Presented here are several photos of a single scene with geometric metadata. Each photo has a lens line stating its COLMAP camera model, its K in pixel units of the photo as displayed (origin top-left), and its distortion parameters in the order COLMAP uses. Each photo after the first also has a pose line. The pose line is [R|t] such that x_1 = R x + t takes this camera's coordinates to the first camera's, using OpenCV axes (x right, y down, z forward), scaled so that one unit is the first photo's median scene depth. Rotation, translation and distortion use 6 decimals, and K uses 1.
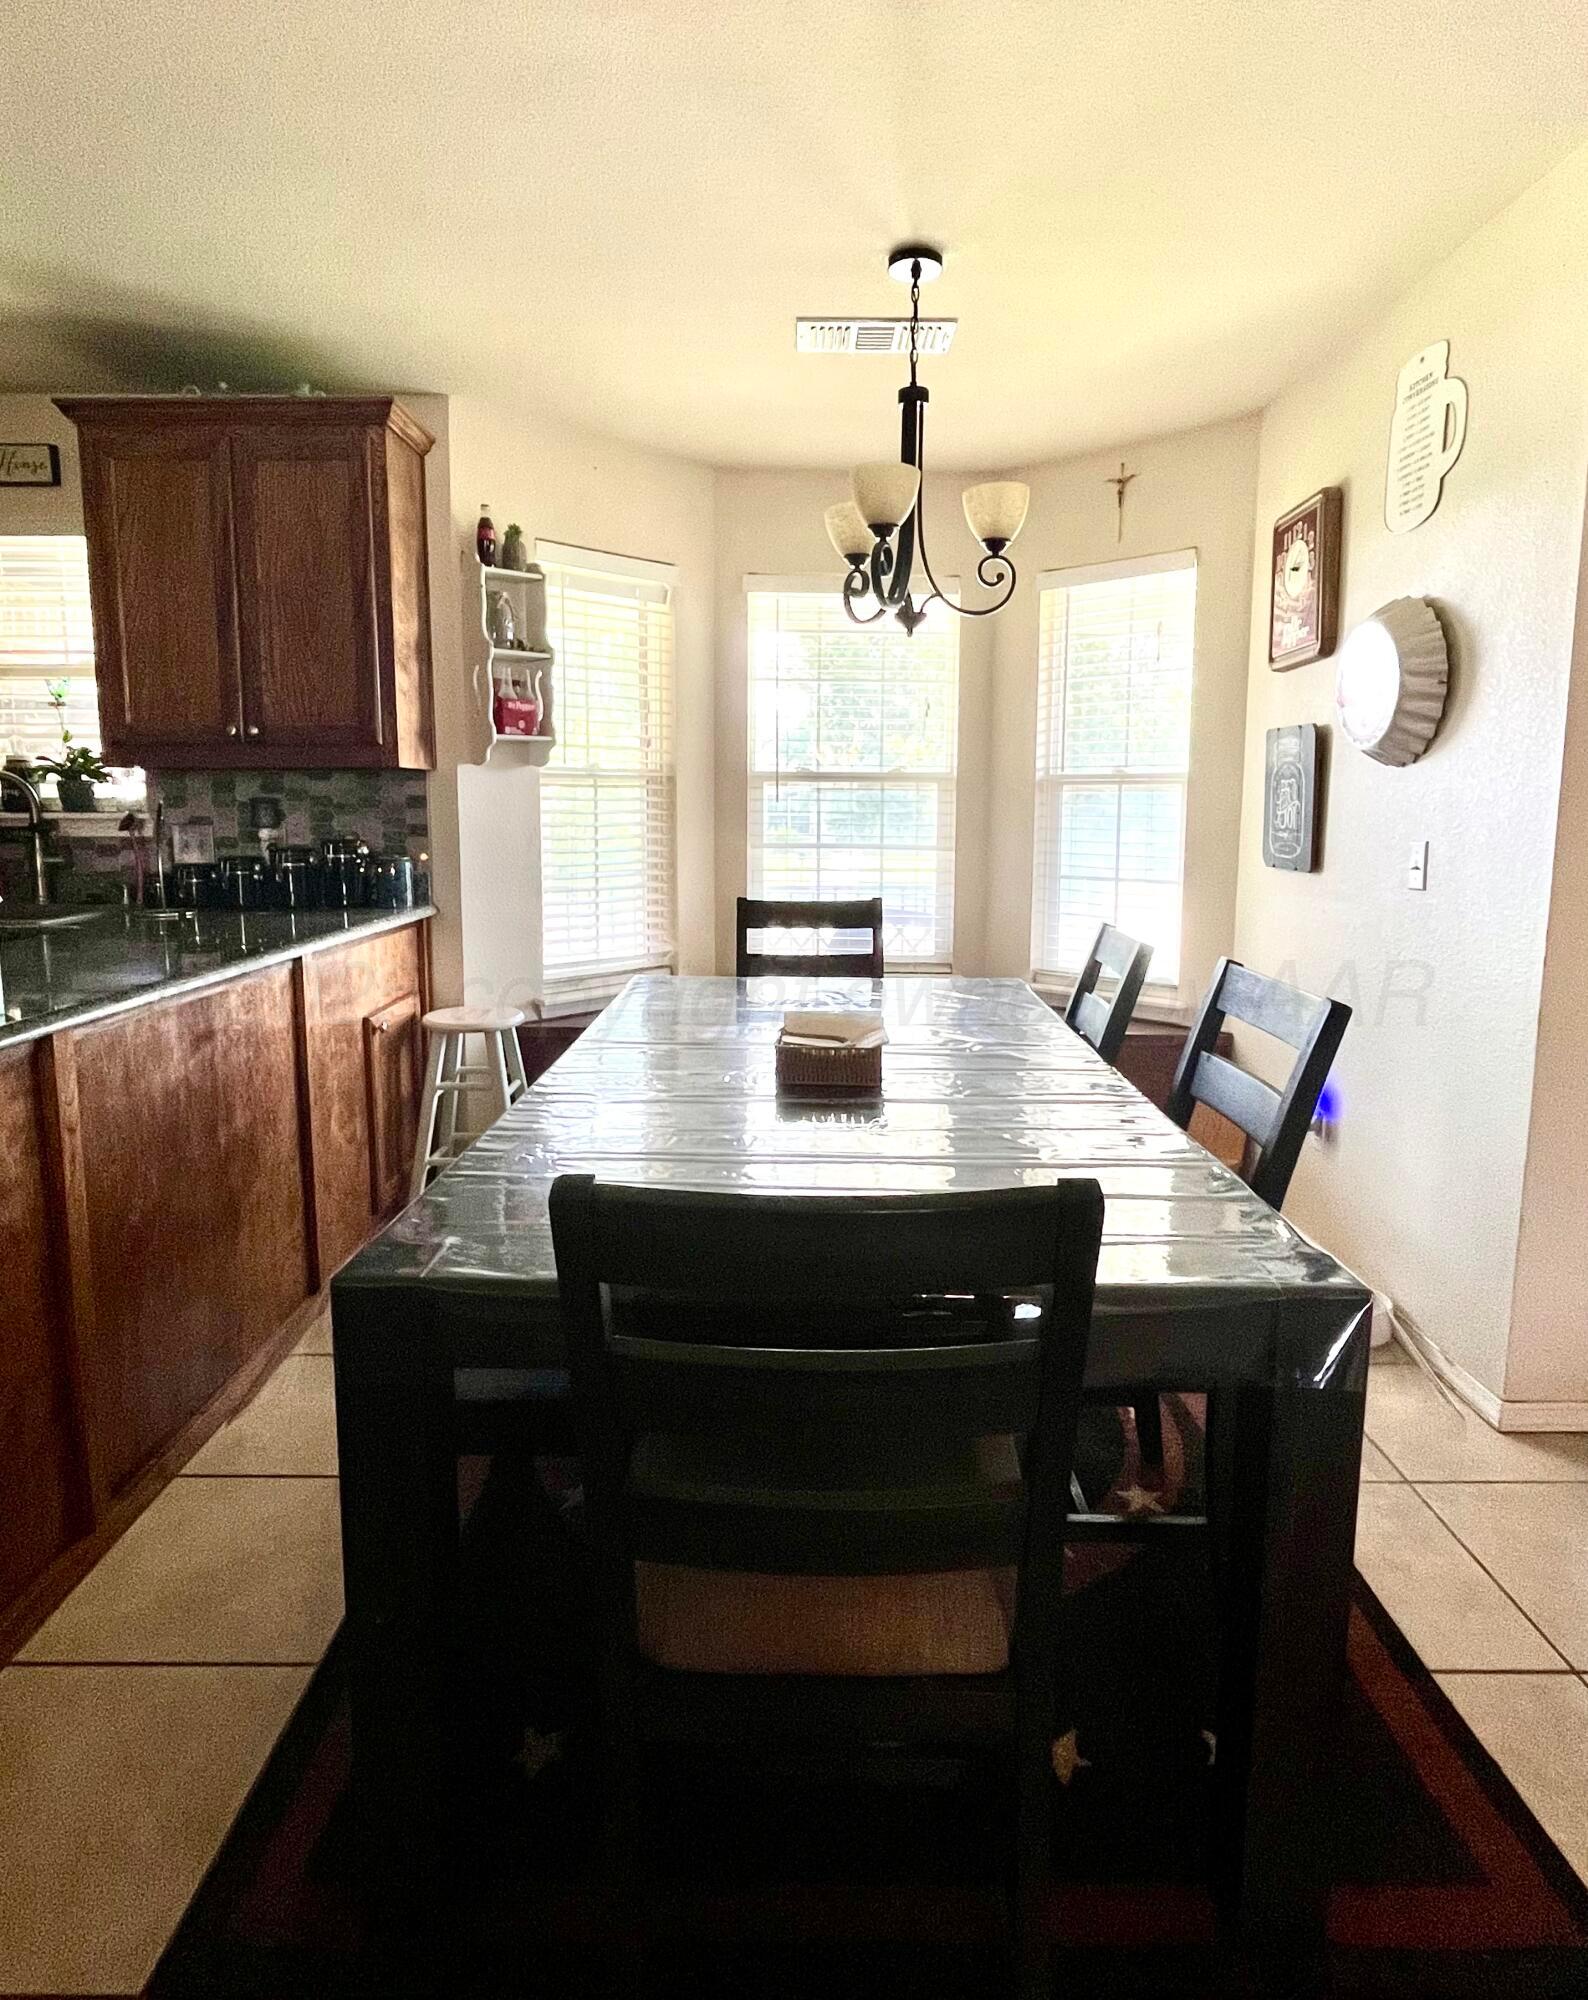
lens RADIAL K [[1144.5, 0, 785.6], [0, 1144.5, 933.9], [0, 0, 1]] dist [0.002644, 0.001369]
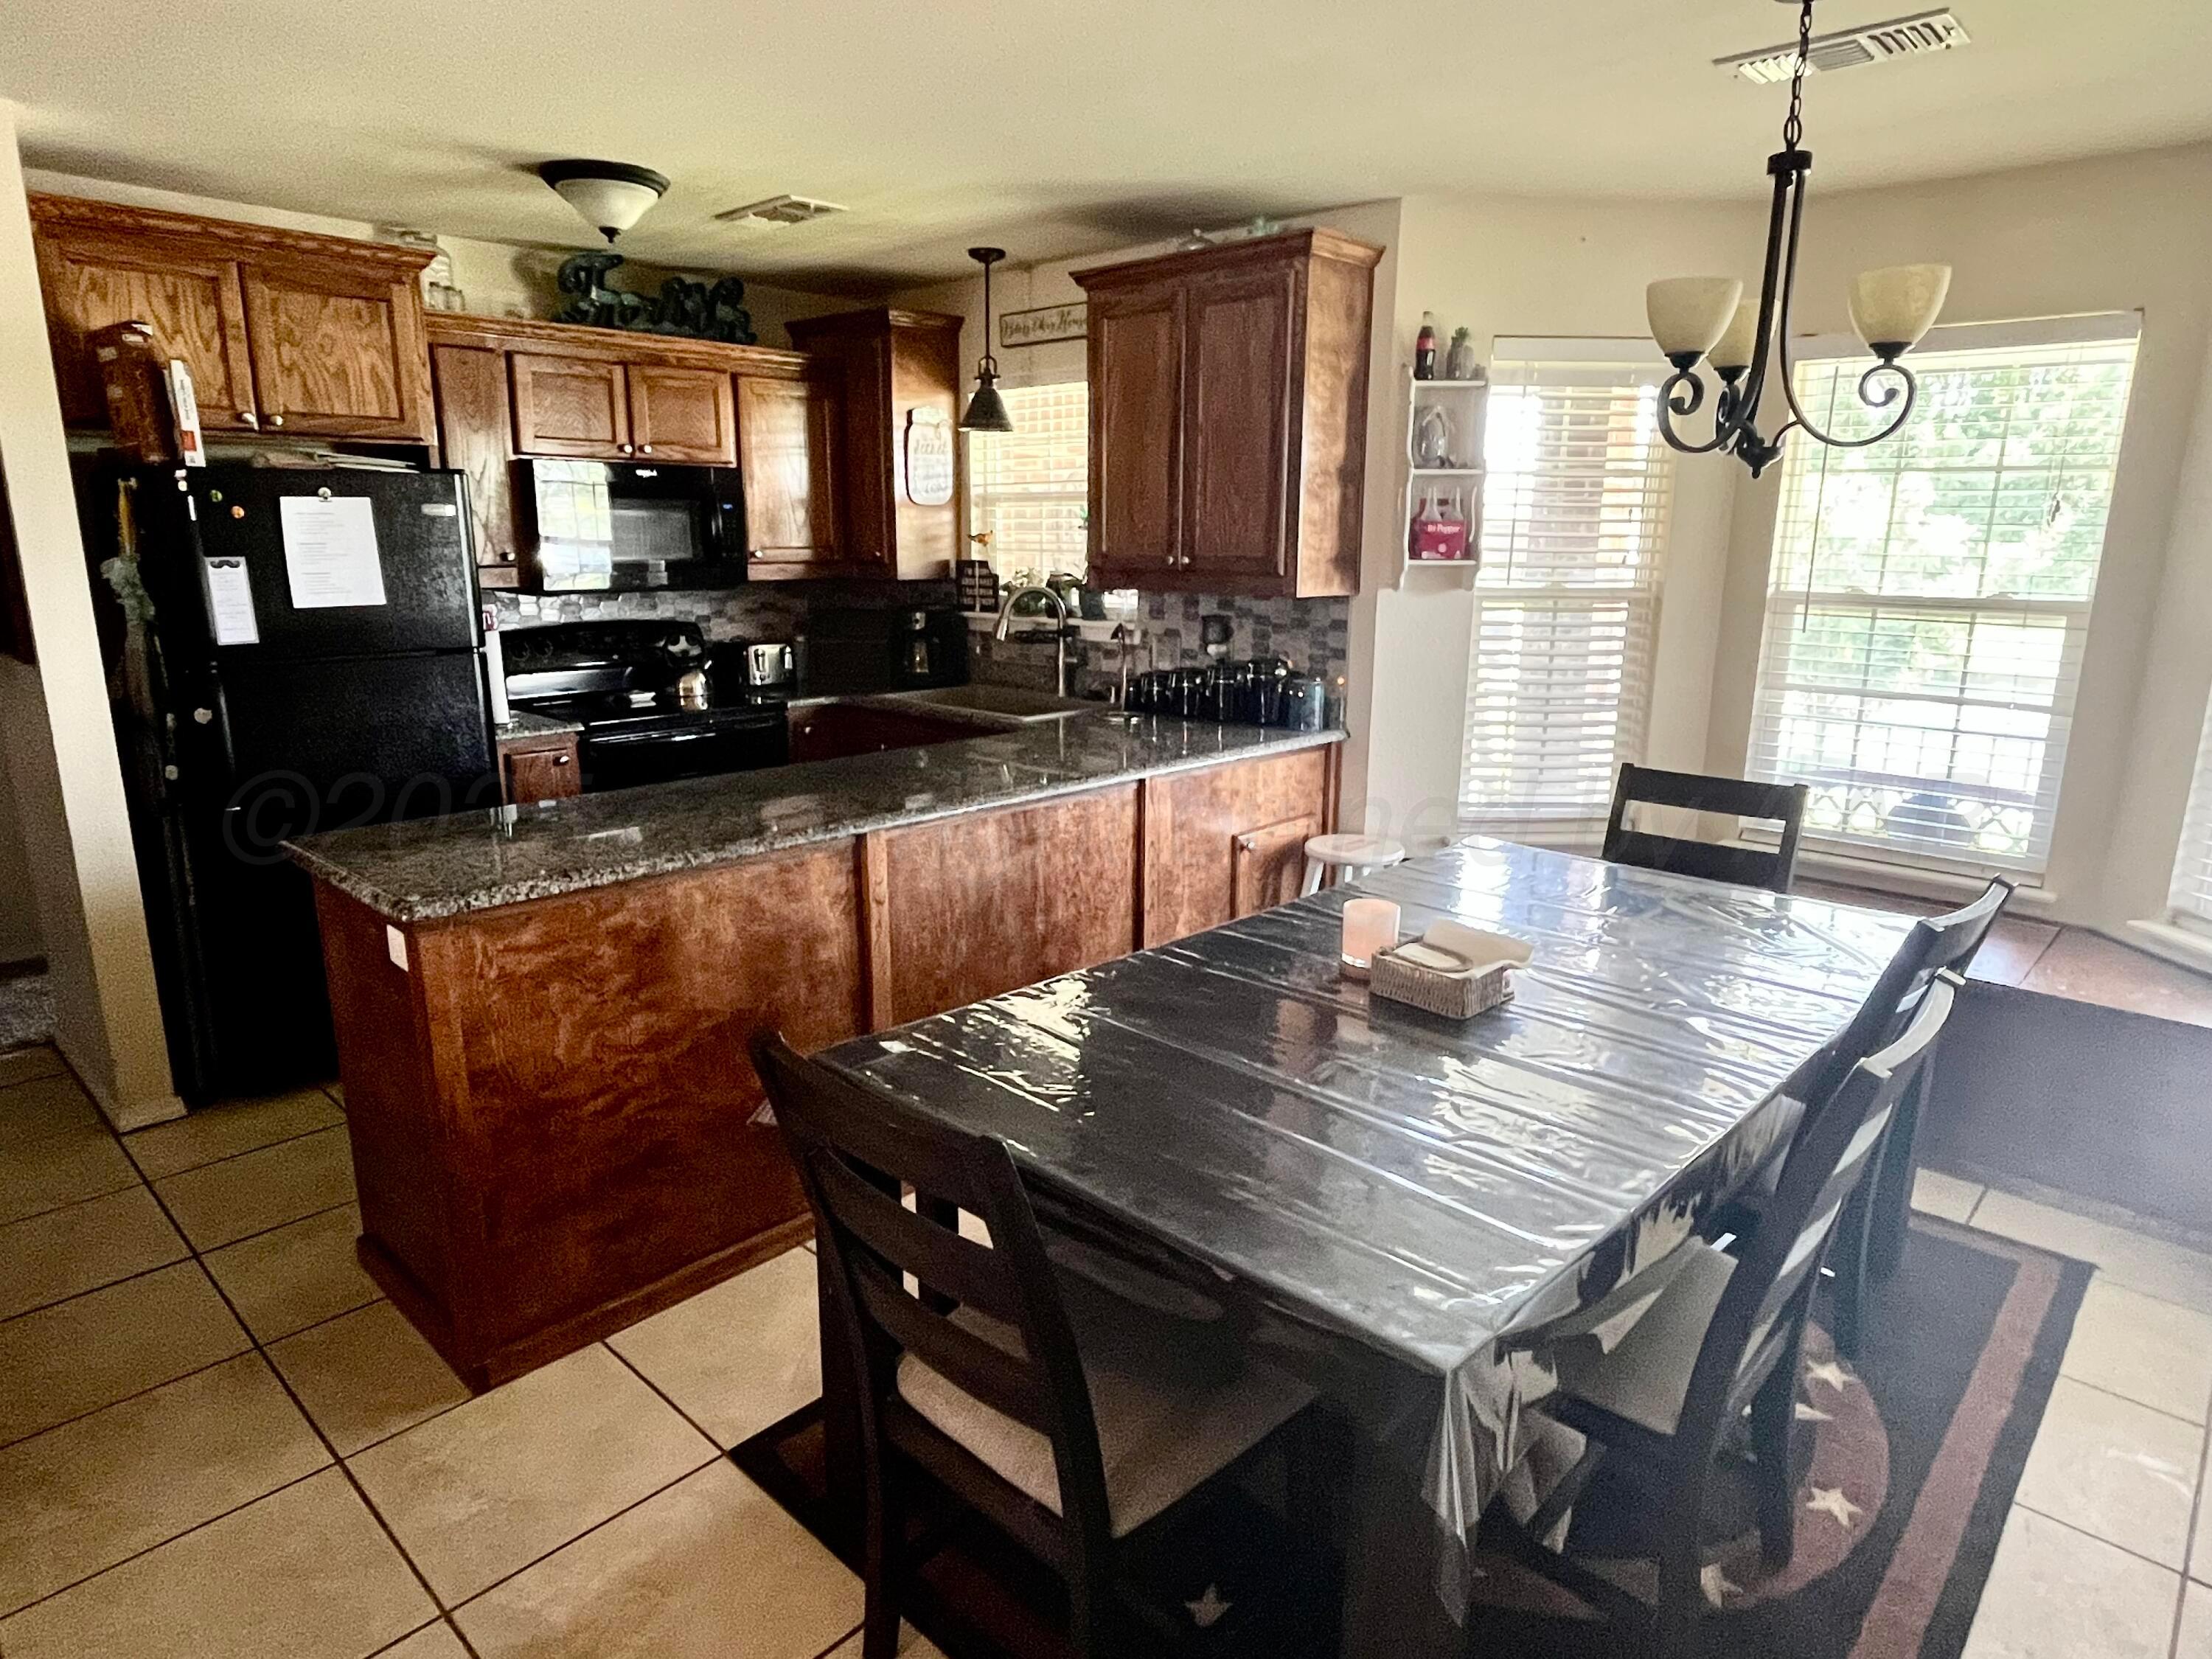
lens RADIAL K [[1294.1, 0, 1098.9], [0, 1294.1, 826.4], [0, 0, 1]] dist [-0.002652, -0.000017]
pose [[0.731221, 0.154427, -0.664430, 0.307437], [-0.083897, 0.987002, 0.137068, -0.080911], [0.676961, -0.044483, 0.734673, 0.021049]]
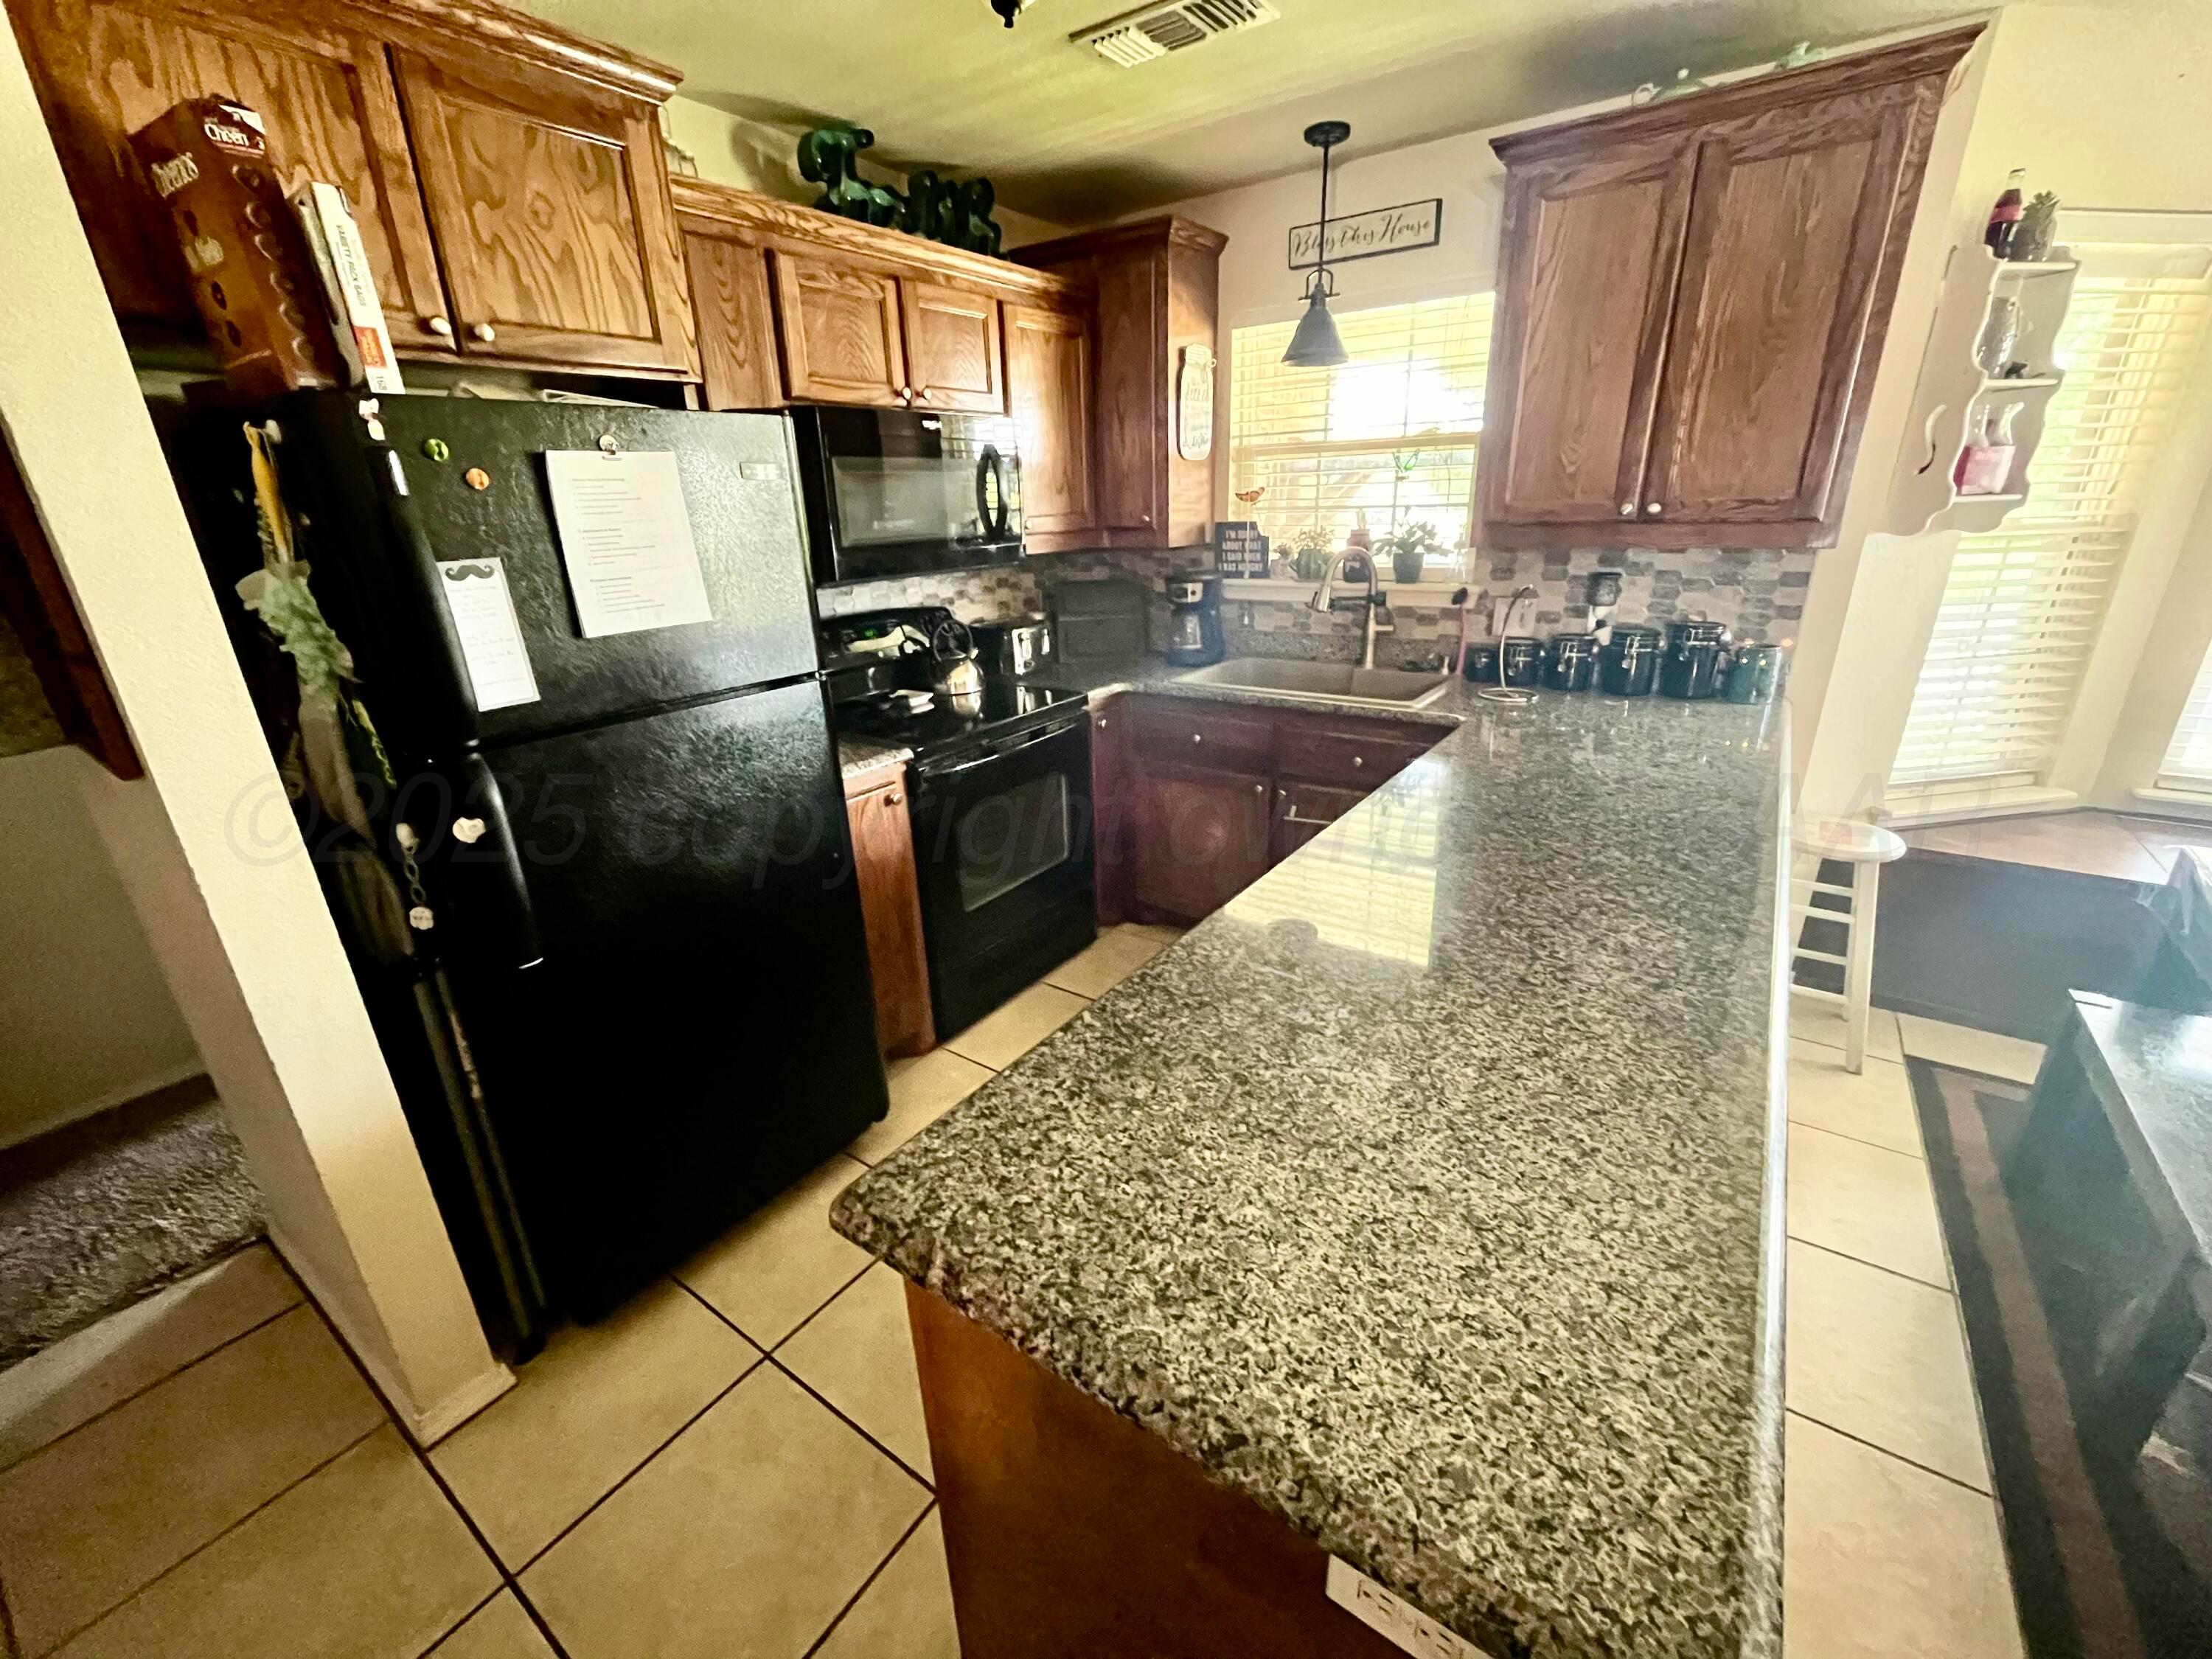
lens RADIAL K [[899.6, 0, 1102.5], [0, 899.6, 831.1], [0, 0, 1]] dist [-0.002988, 0.000299]
pose [[0.818868, 0.174017, -0.546968, -0.353776], [-0.035201, 0.966367, 0.254748, -0.087343], [0.572902, -0.189351, 0.797452, 0.117278]]
